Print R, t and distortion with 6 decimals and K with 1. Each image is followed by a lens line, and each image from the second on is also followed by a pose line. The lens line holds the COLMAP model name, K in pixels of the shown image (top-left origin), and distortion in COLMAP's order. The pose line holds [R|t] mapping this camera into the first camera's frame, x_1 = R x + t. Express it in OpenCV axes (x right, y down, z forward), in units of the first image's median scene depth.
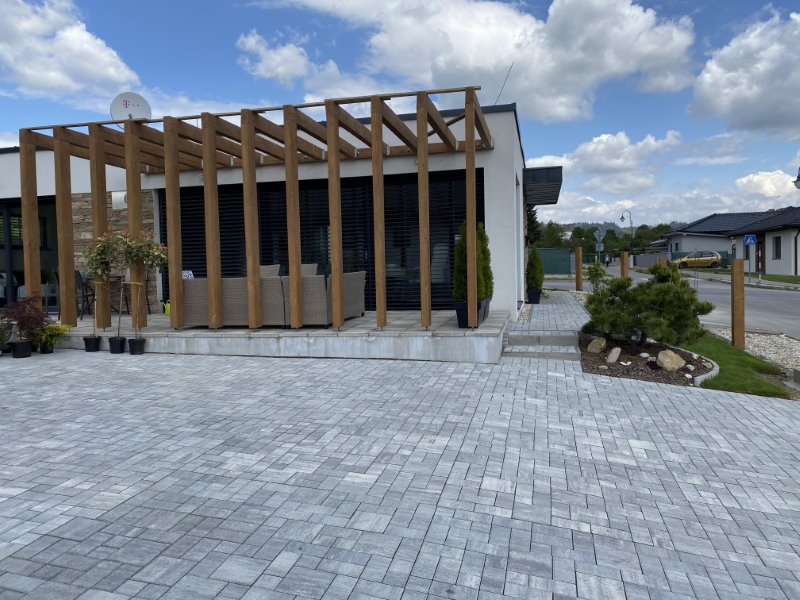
lens RADIAL K [[605.6, 0, 384.0], [0, 605.6, 298.4], [0, 0, 1]] dist [0.051040, -0.006345]
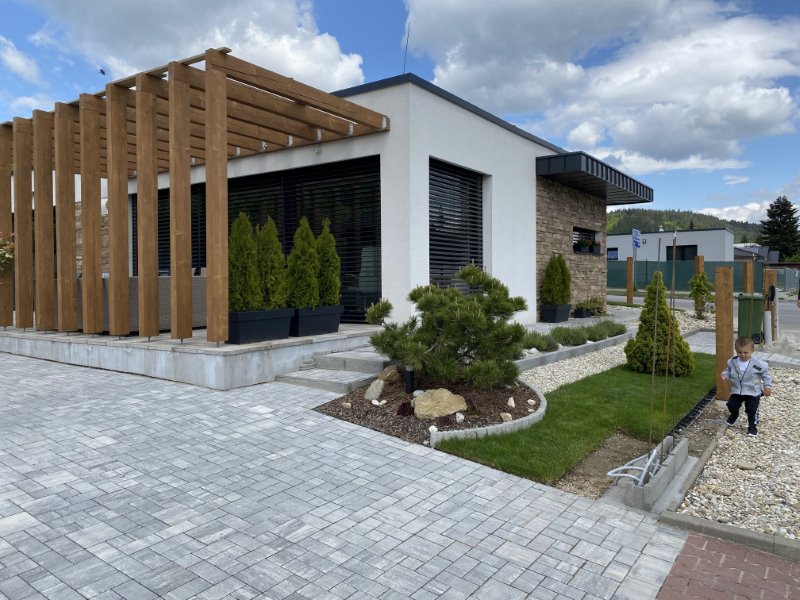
lens RADIAL K [[598.9, 0, 395.1], [0, 598.9, 296.1], [0, 0, 1]] dist [0.036944, -0.055299]
pose [[0.936615, 0.027204, -0.349303, 0.585981], [-0.035053, 0.999255, -0.016169, -0.009359], [0.348603, 0.027388, 0.936870, 0.293696]]
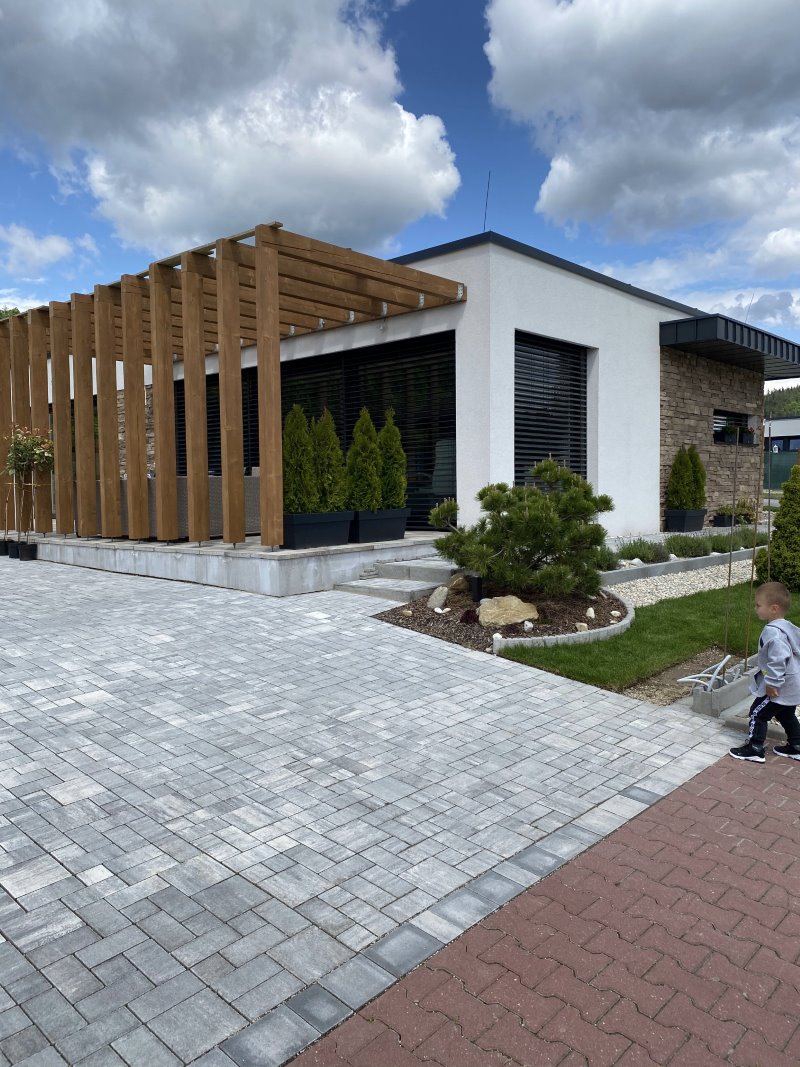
lens RADIAL K [[798.8, 0, 393.6], [0, 798.8, 535.4], [0, 0, 1]] dist [0.036944, -0.055299]
pose [[0.882407, 0.042157, -0.468595, 0.670981], [-0.033764, 0.999084, 0.026302, 0.001827], [0.469274, -0.007387, 0.883022, 0.176885]]
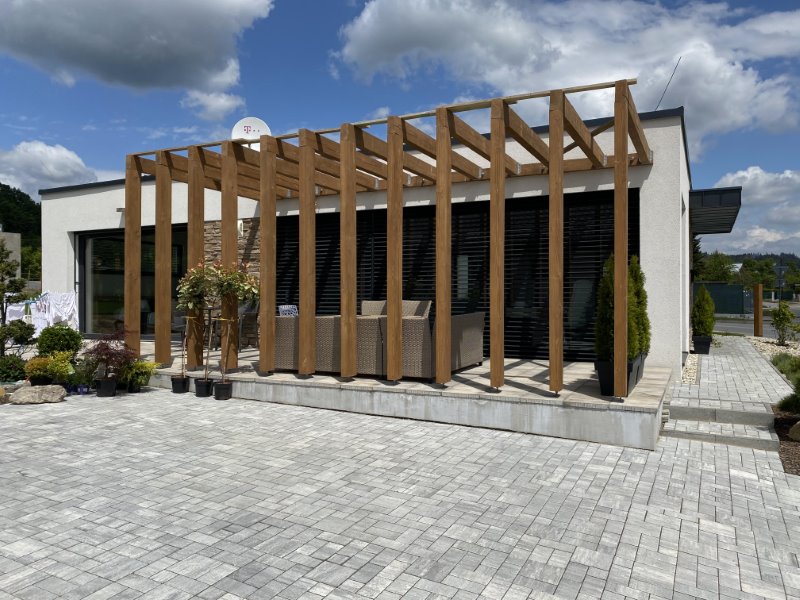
lens RADIAL K [[604.1, 0, 393.1], [0, 604.1, 296.8], [0, 0, 1]] dist [0.027513, -0.018278]
pose [[0.975487, 0.026572, -0.218447, 0.030197], [-0.036950, 0.998367, -0.043560, -0.028934], [0.216933, 0.050564, 0.974876, 0.182659]]
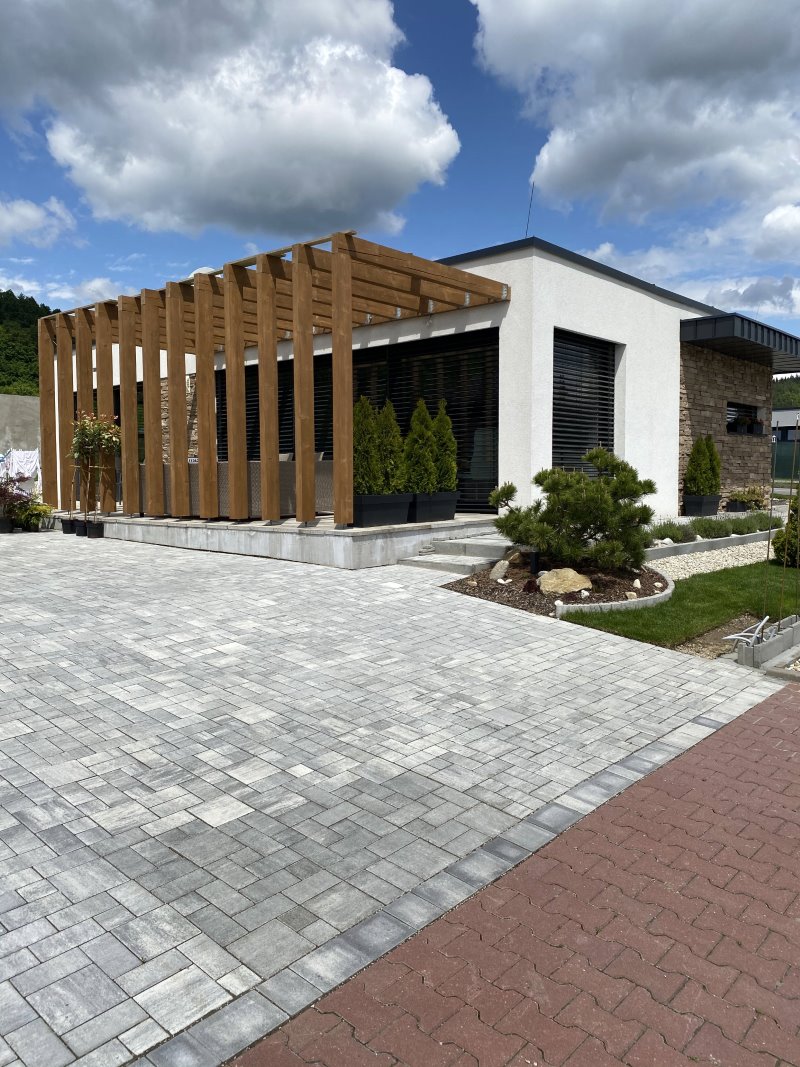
lens RADIAL K [[797.7, 0, 403.7], [0, 797.7, 528.9], [0, 0, 1]] dist [0.048782, -0.082753]
pose [[0.890525, 0.051077, -0.452058, 0.645014], [-0.040277, 0.998627, 0.033491, 0.011679], [0.453148, -0.011617, 0.891360, 0.056625]]
